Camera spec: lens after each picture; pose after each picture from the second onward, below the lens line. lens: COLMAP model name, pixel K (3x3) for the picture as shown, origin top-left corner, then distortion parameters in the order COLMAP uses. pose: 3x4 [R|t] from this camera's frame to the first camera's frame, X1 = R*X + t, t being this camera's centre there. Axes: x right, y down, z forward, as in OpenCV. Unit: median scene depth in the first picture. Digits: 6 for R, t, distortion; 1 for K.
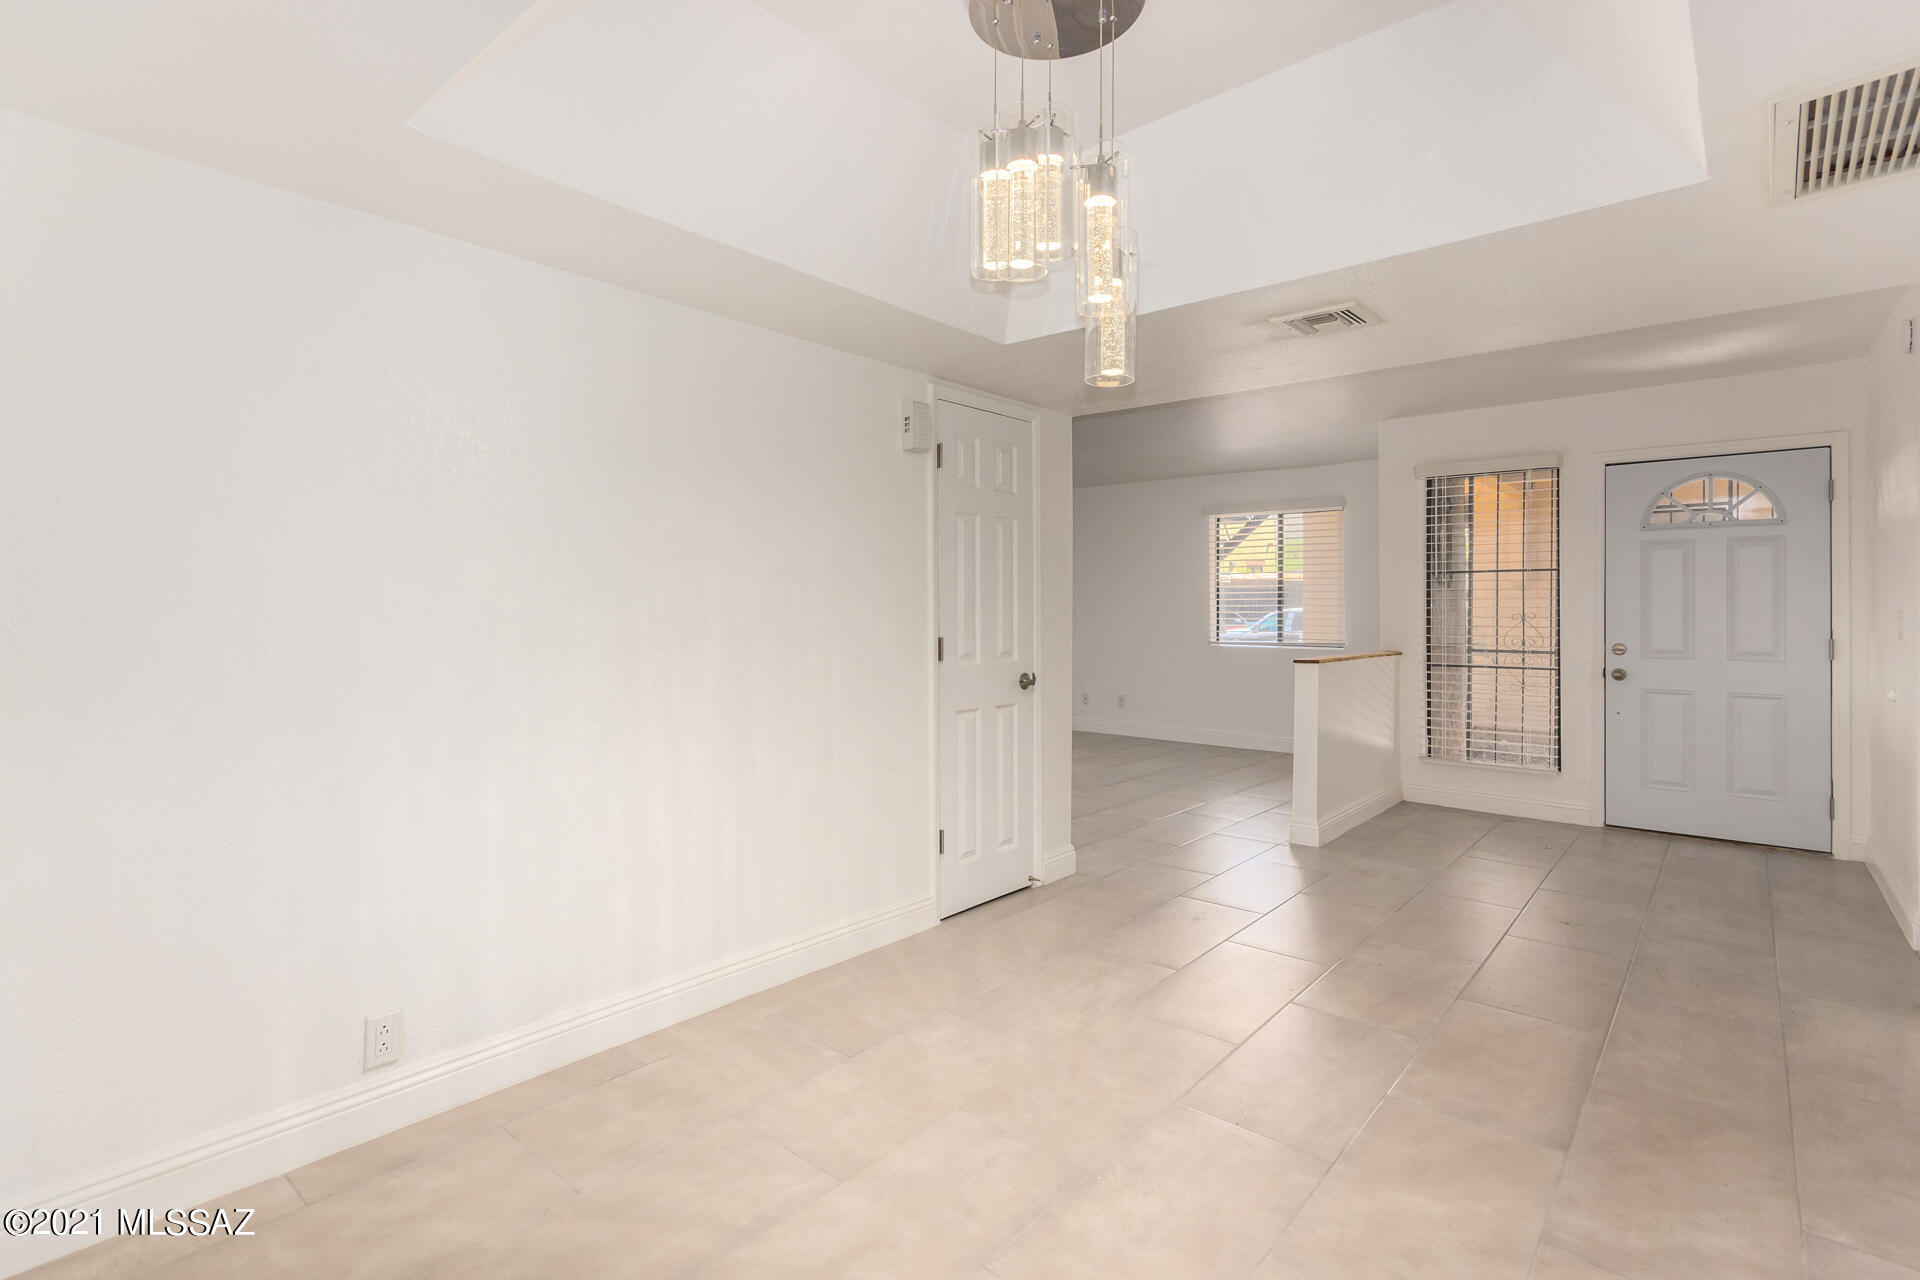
lens RADIAL K [[916.7, 0, 961.0], [0, 916.7, 605.0], [0, 0, 1]] dist [-0.001950, -0.000051]
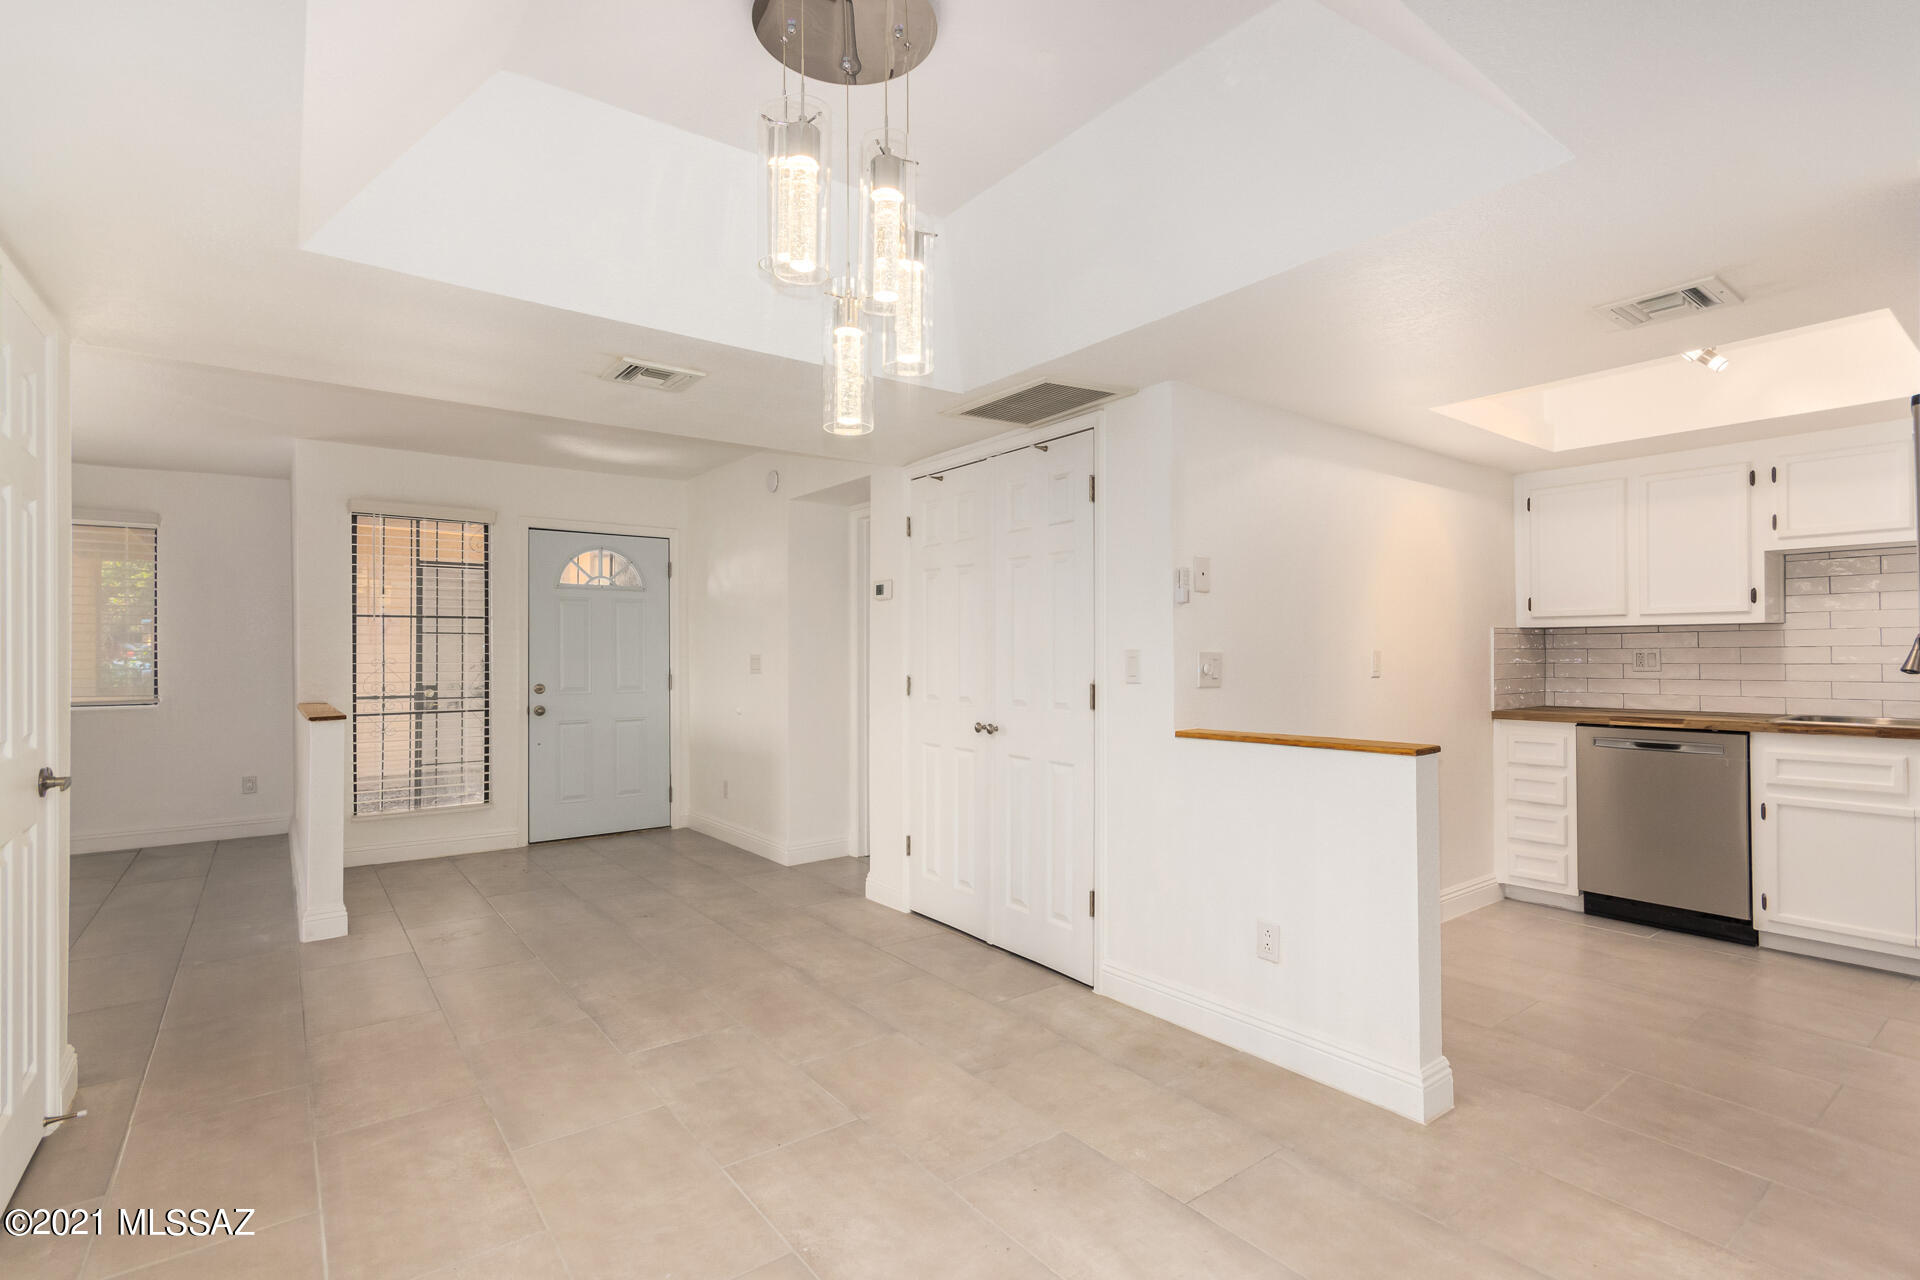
lens RADIAL K [[895.0, 0, 959.8], [0, 895.0, 651.0], [0, 0, 1]] dist [0.016596, -0.000067]
pose [[0.218672, -0.001376, 0.975798, -0.275017], [-0.001165, 0.999998, 0.001671, -0.002146], [-0.975798, -0.001502, 0.218670, 0.235221]]
